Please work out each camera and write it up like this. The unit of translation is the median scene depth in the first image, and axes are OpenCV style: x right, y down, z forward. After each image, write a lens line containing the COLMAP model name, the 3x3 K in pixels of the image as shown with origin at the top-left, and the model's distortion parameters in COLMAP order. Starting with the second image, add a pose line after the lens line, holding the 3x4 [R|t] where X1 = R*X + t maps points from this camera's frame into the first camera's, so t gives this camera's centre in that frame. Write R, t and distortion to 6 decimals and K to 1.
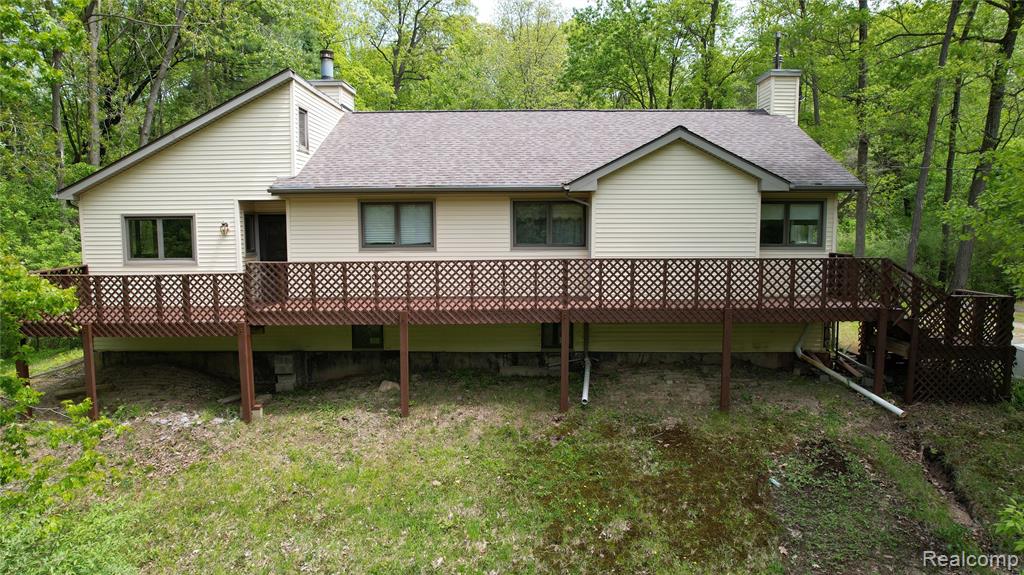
lens RADIAL K [[653.3, 0, 512.0], [0, 653.3, 287.5], [0, 0, 1]] dist [-0.048383, 0.001653]
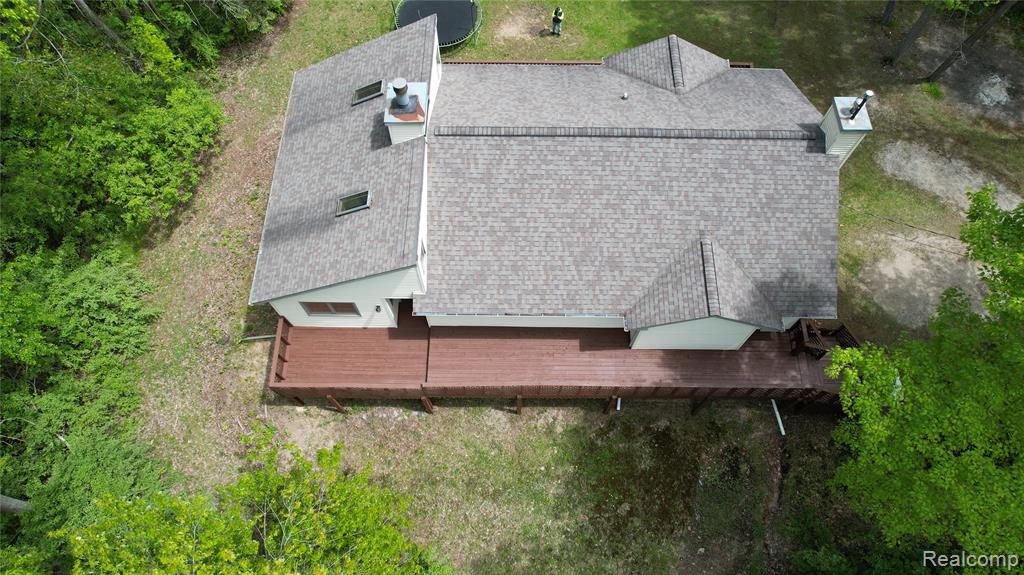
lens RADIAL K [[653.3, 0, 512.0], [0, 653.3, 287.5], [0, 0, 1]] dist [-0.048383, 0.001653]
pose [[0.999970, -0.006215, 0.004518, -0.195805], [-0.000728, 0.508803, 0.860882, -1.607907], [-0.007649, -0.860860, 0.508784, 0.387471]]
